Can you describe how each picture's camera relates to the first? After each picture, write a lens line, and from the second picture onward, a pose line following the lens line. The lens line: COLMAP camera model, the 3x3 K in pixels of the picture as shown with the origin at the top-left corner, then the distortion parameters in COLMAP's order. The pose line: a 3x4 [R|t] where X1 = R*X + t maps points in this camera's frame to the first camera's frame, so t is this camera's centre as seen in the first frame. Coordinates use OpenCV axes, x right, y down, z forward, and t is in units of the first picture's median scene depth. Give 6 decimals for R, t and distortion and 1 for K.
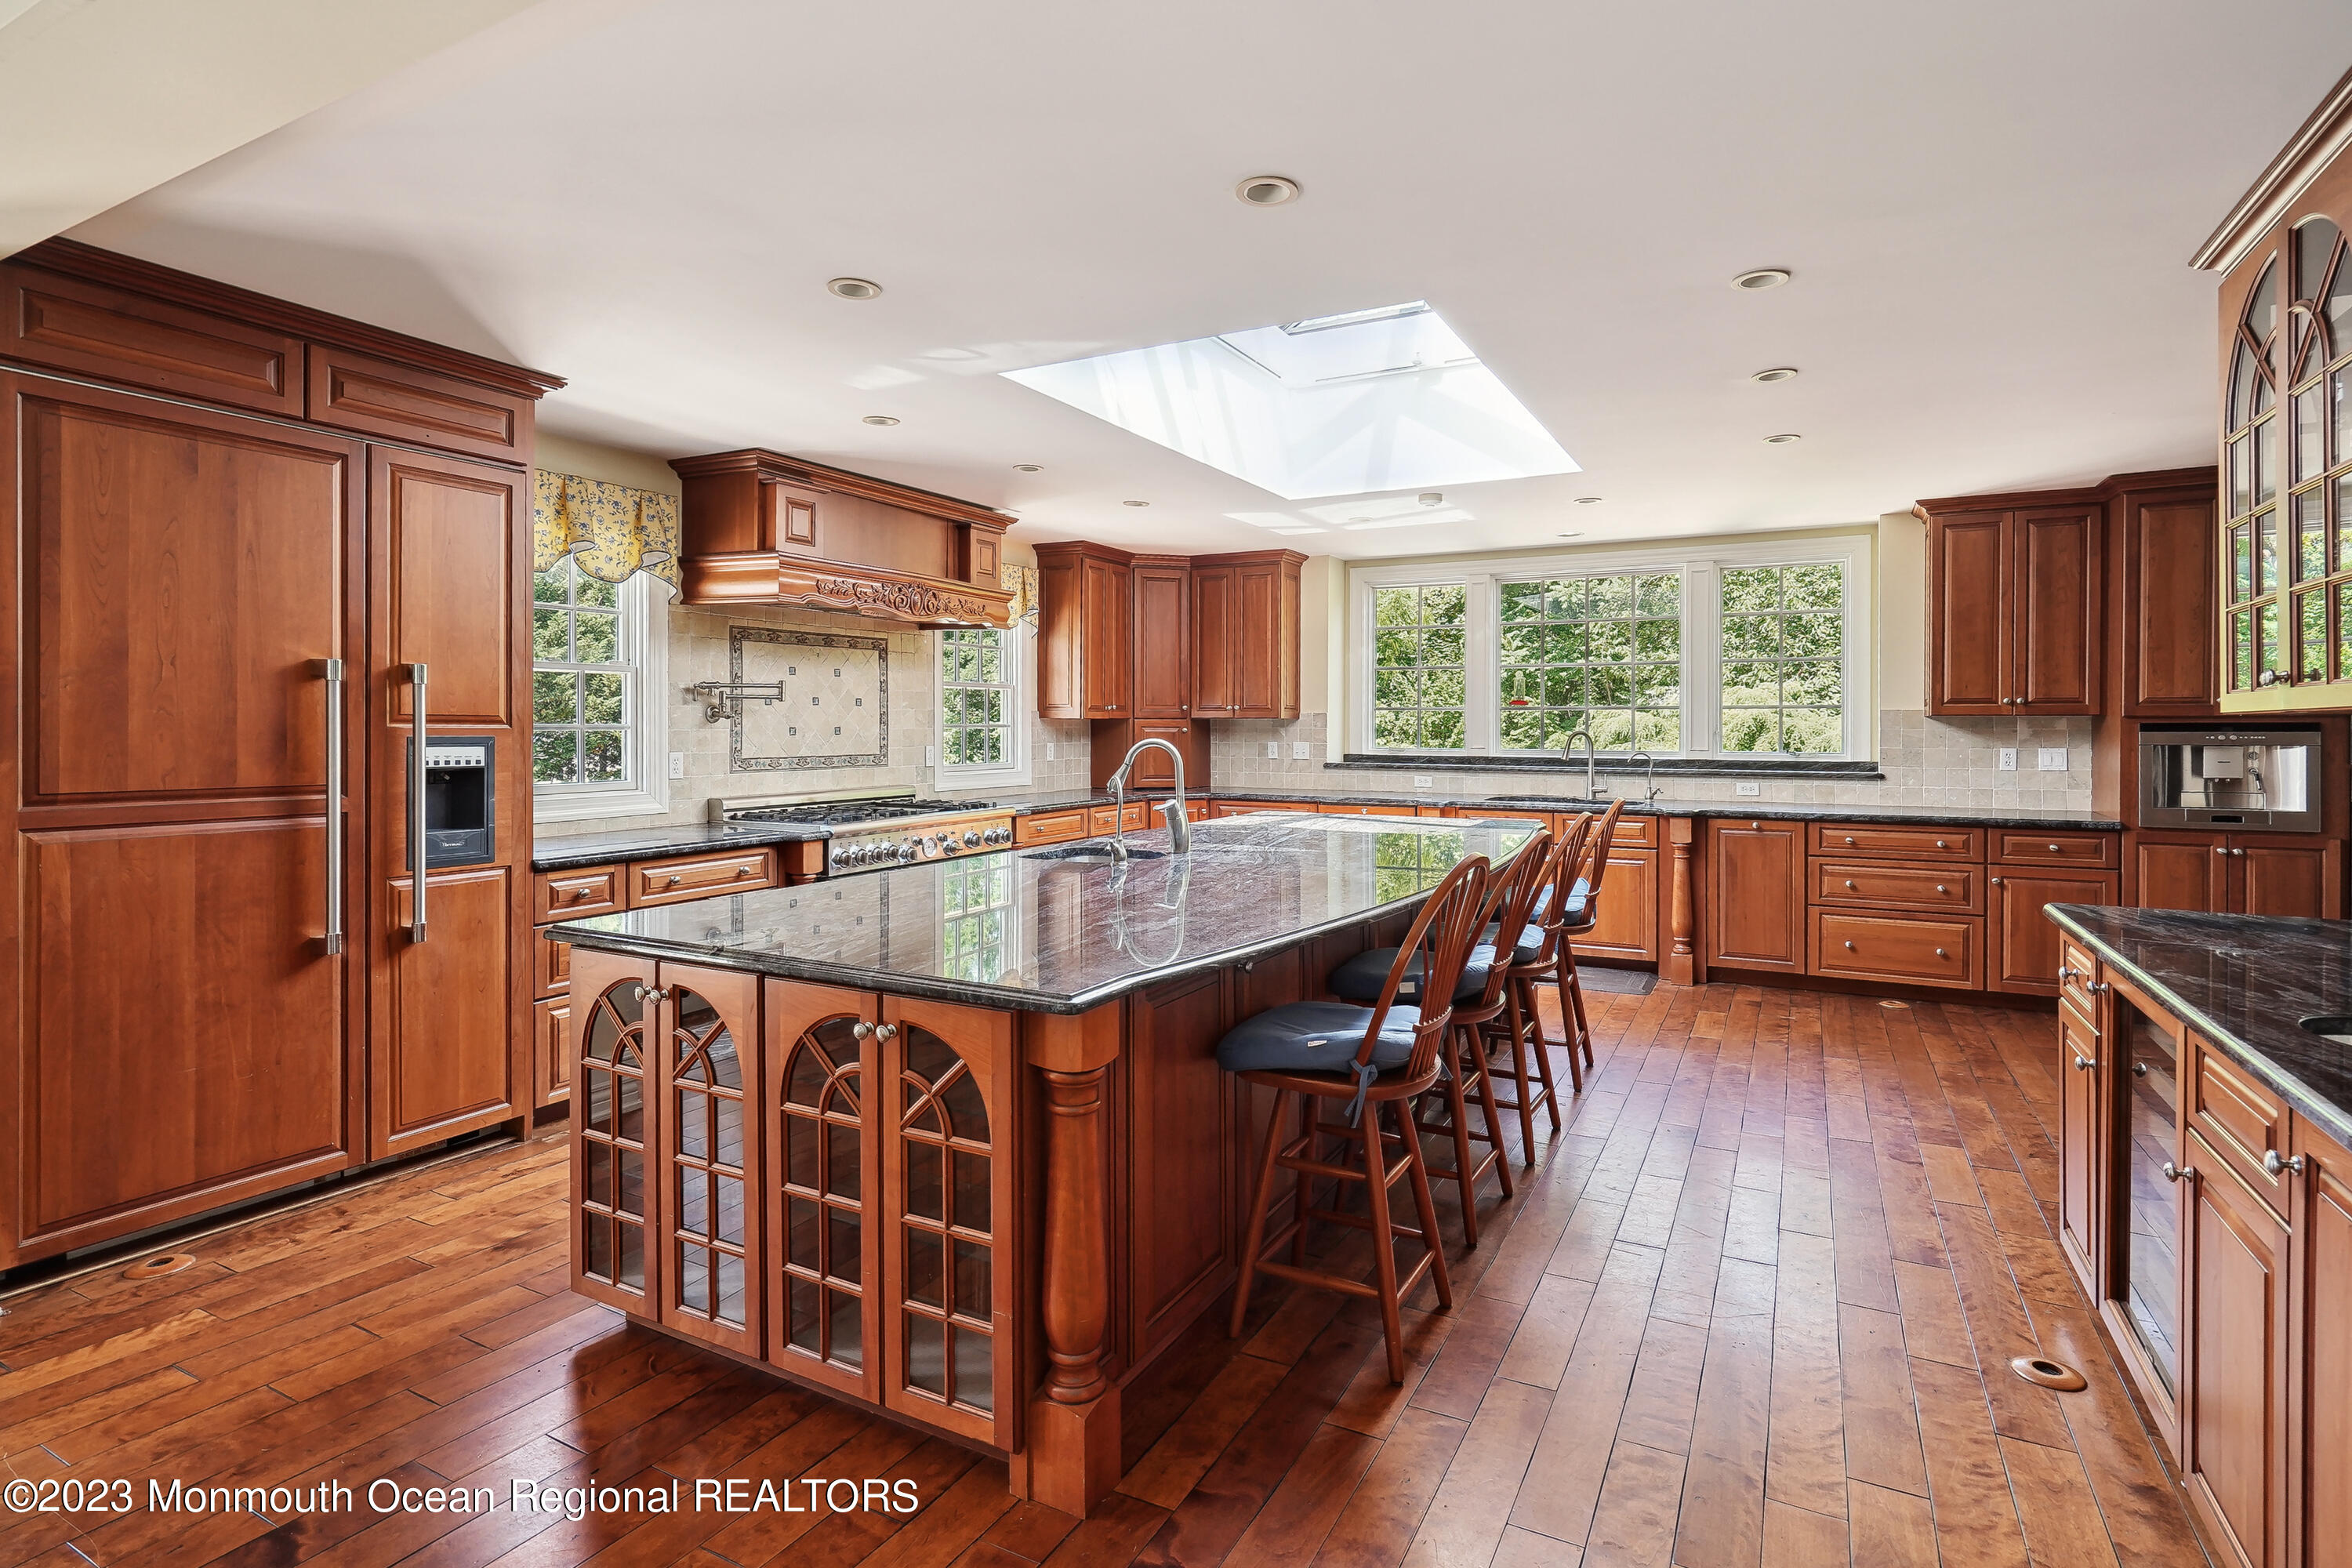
lens RADIAL K [[1131.1, 0, 1185.4], [0, 1131.1, 728.7], [0, 0, 1]] dist [0.002723, -0.000521]
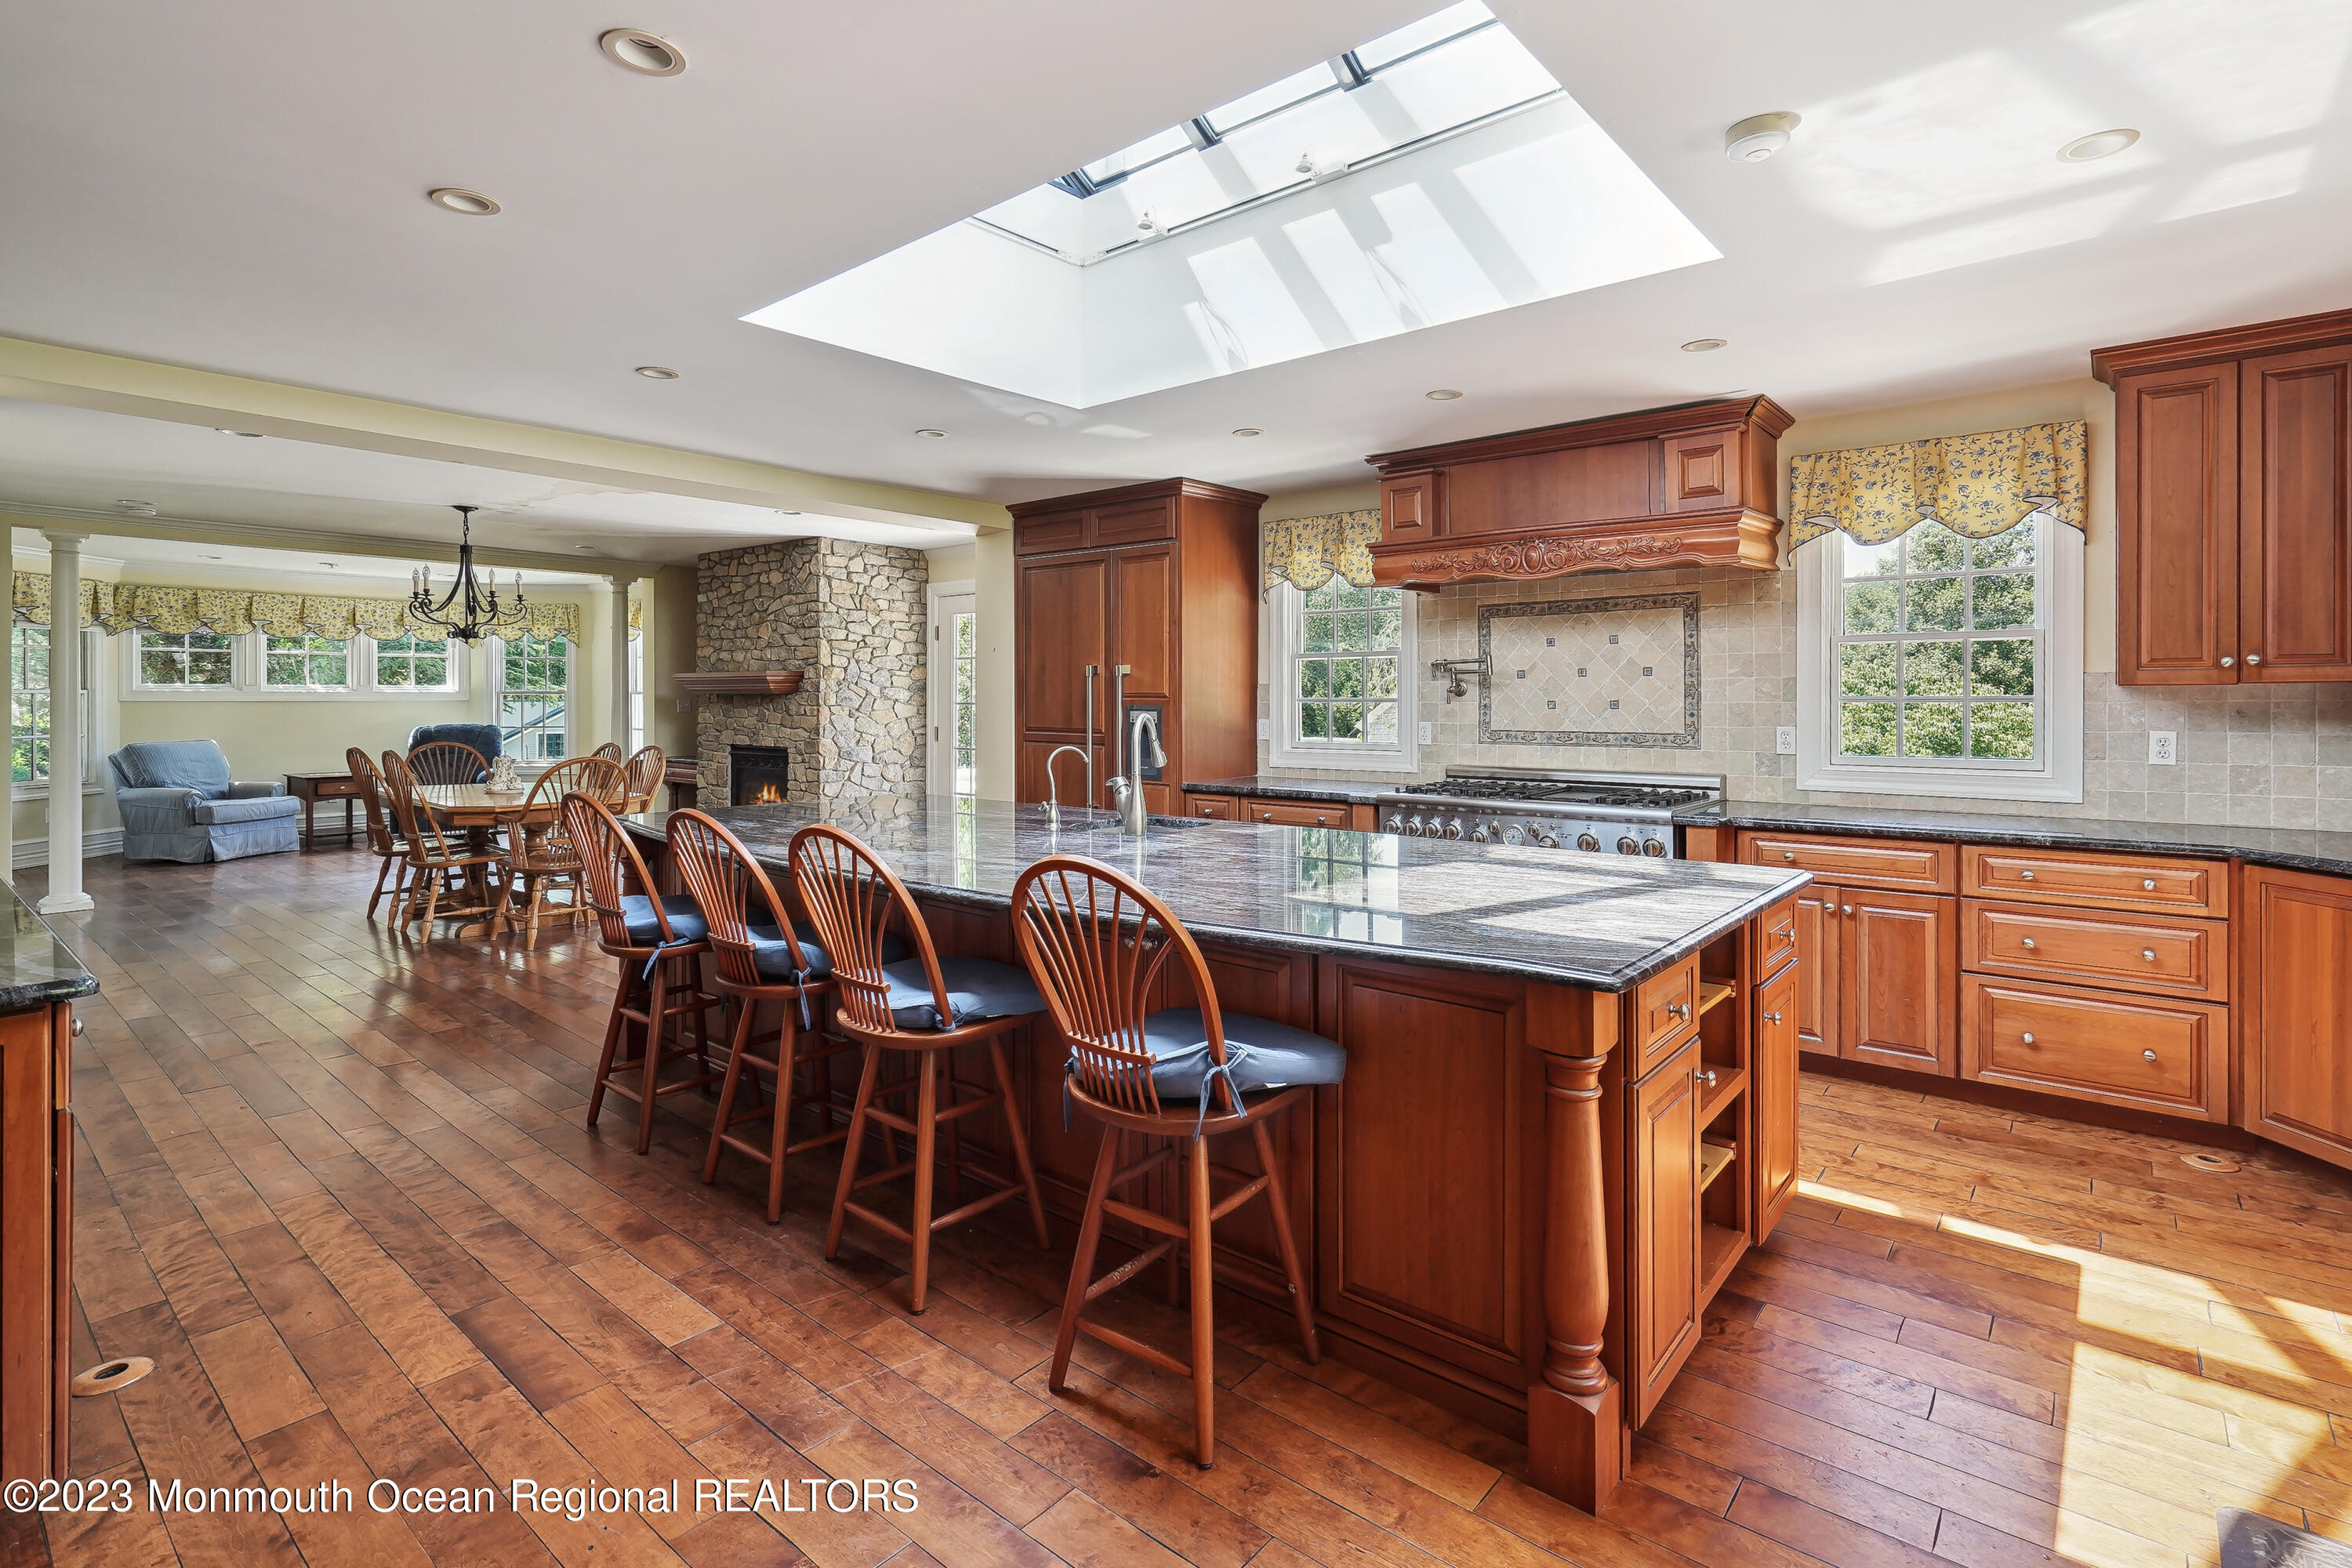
lens RADIAL K [[1131.1, 0, 1210.0], [0, 1131.1, 692.9], [0, 0, 1]] dist [0.002723, -0.000521]
pose [[-0.182829, 0.000932, -0.983144, 0.639035], [-0.000216, 0.999999, 0.000988, -0.008615], [0.983145, 0.000393, -0.182829, 0.870041]]
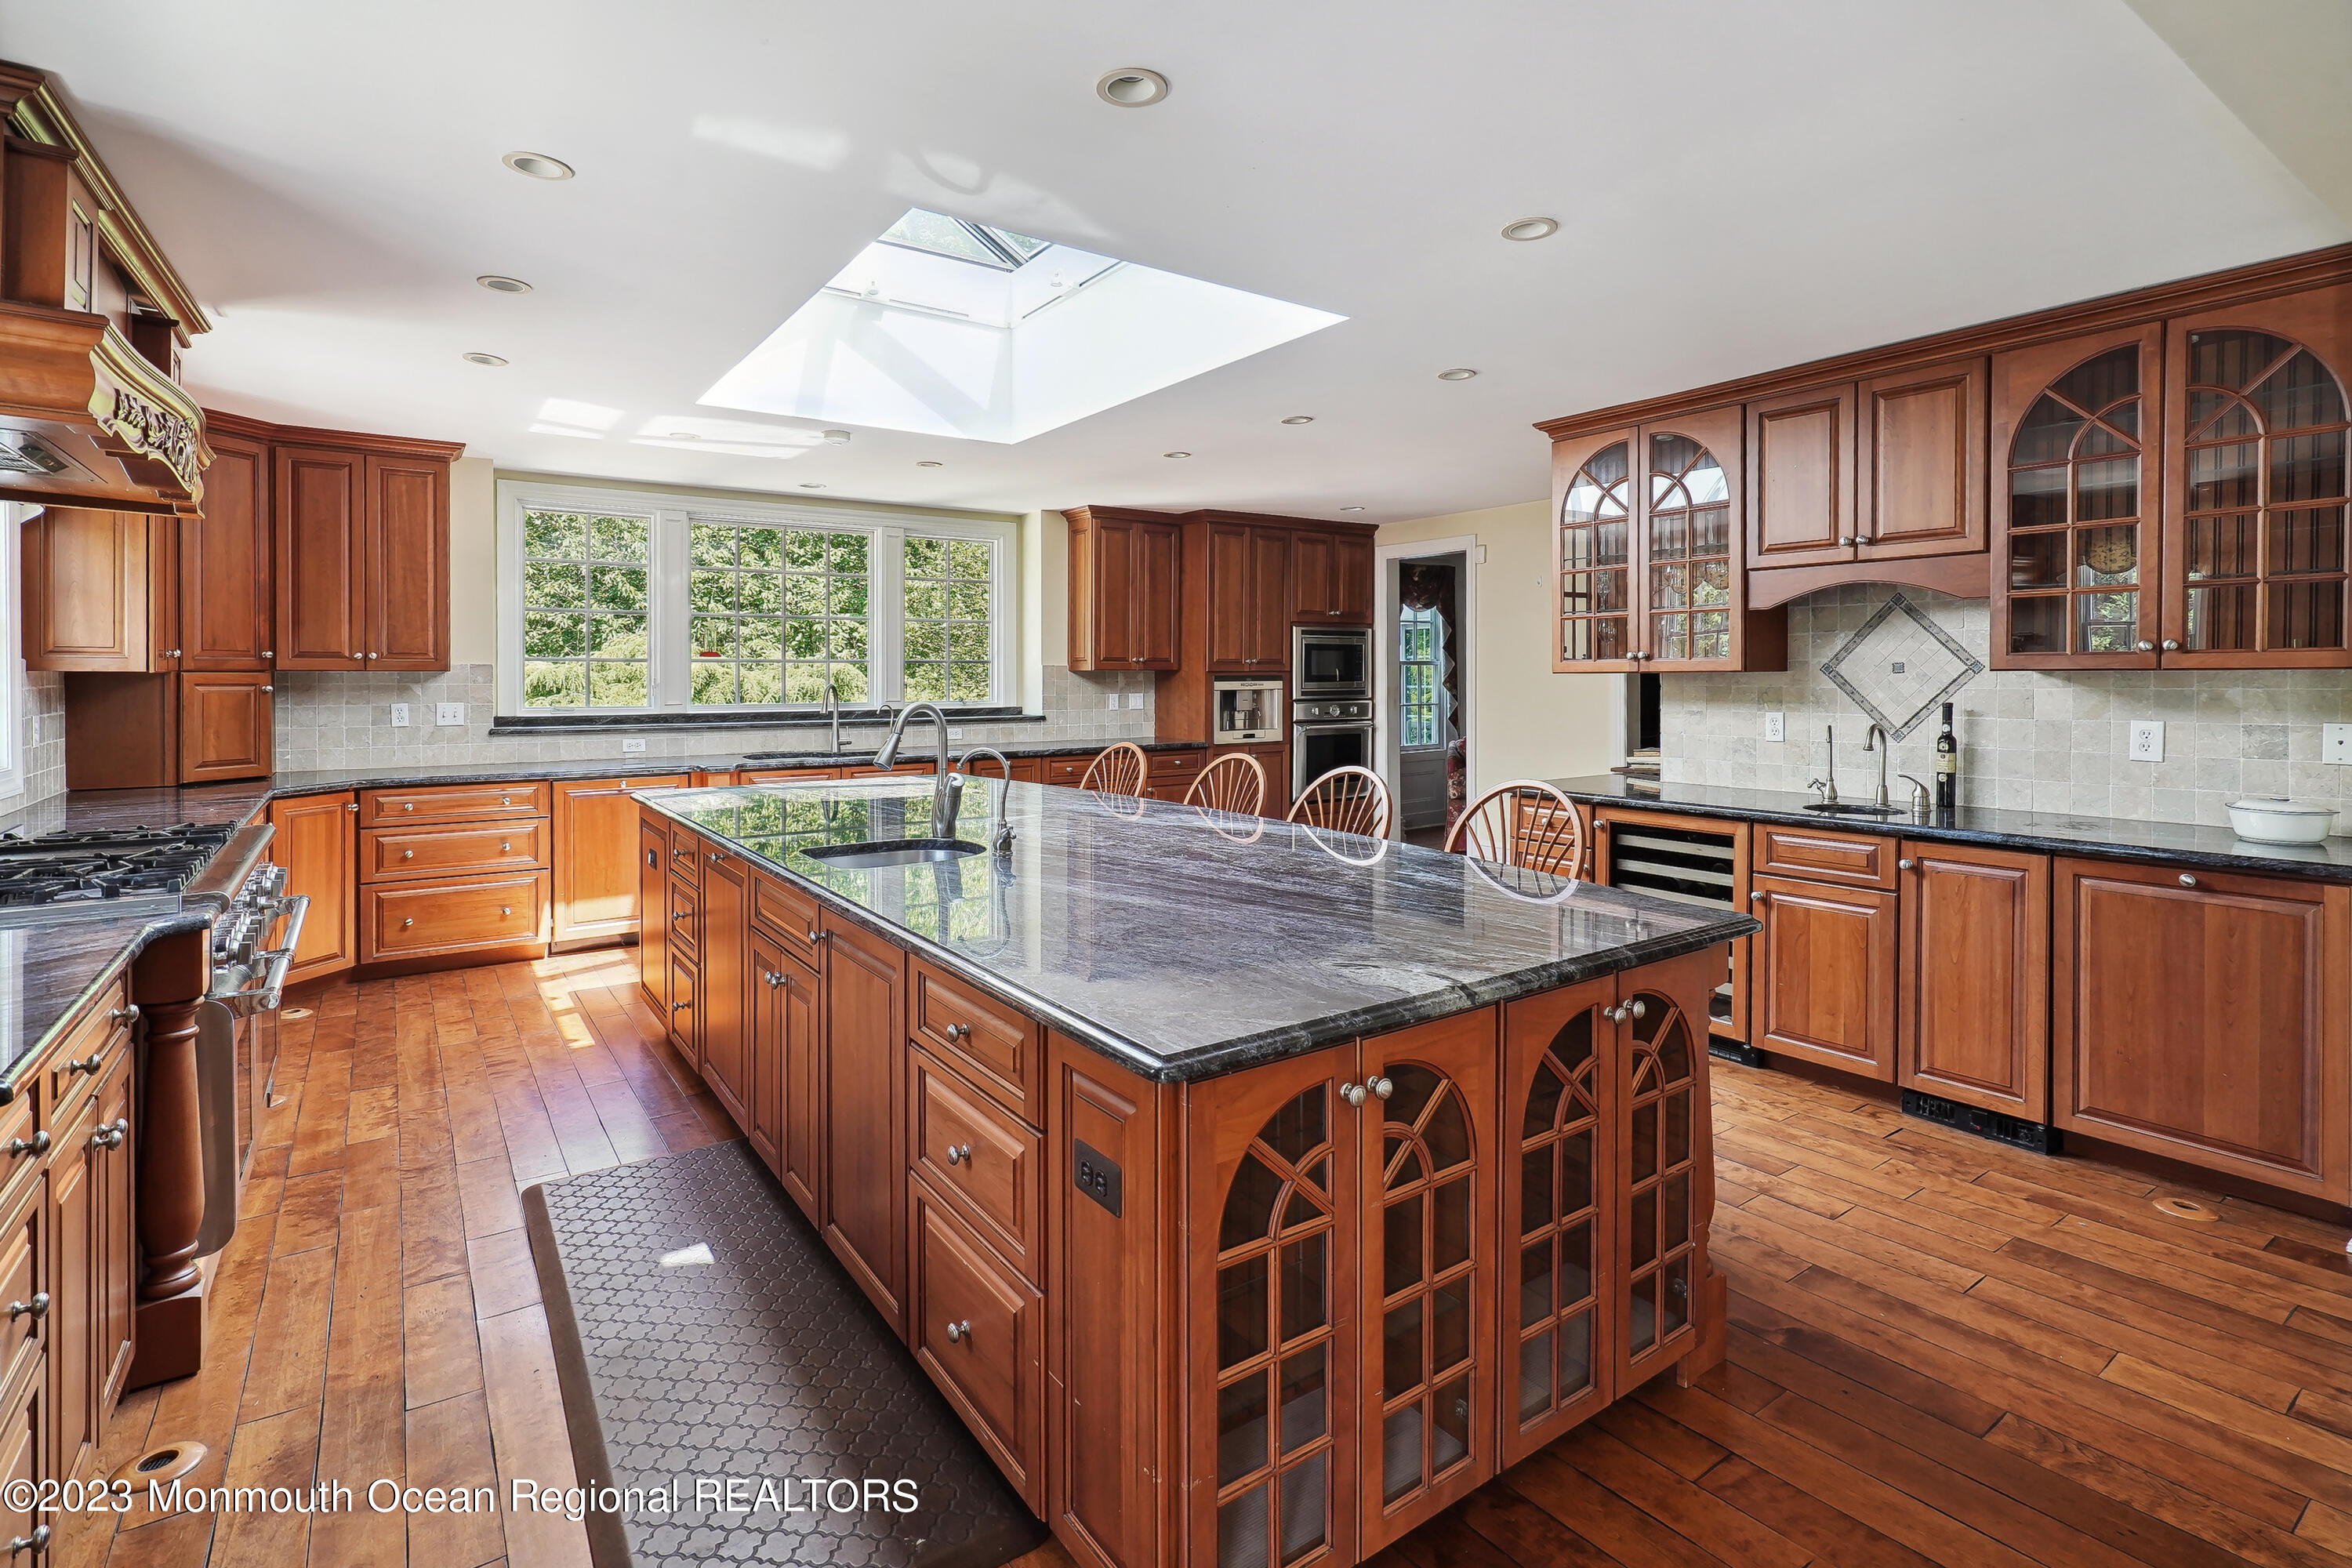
lens RADIAL K [[1131.1, 0, 1140.3], [0, 1131.1, 661.6], [0, 0, 1]] dist [0.002723, -0.000521]
pose [[0.462938, 0.005602, 0.886373, -0.470581], [0.003064, 0.999964, -0.007921, -0.010767], [-0.886385, 0.006383, 0.462905, 0.346092]]
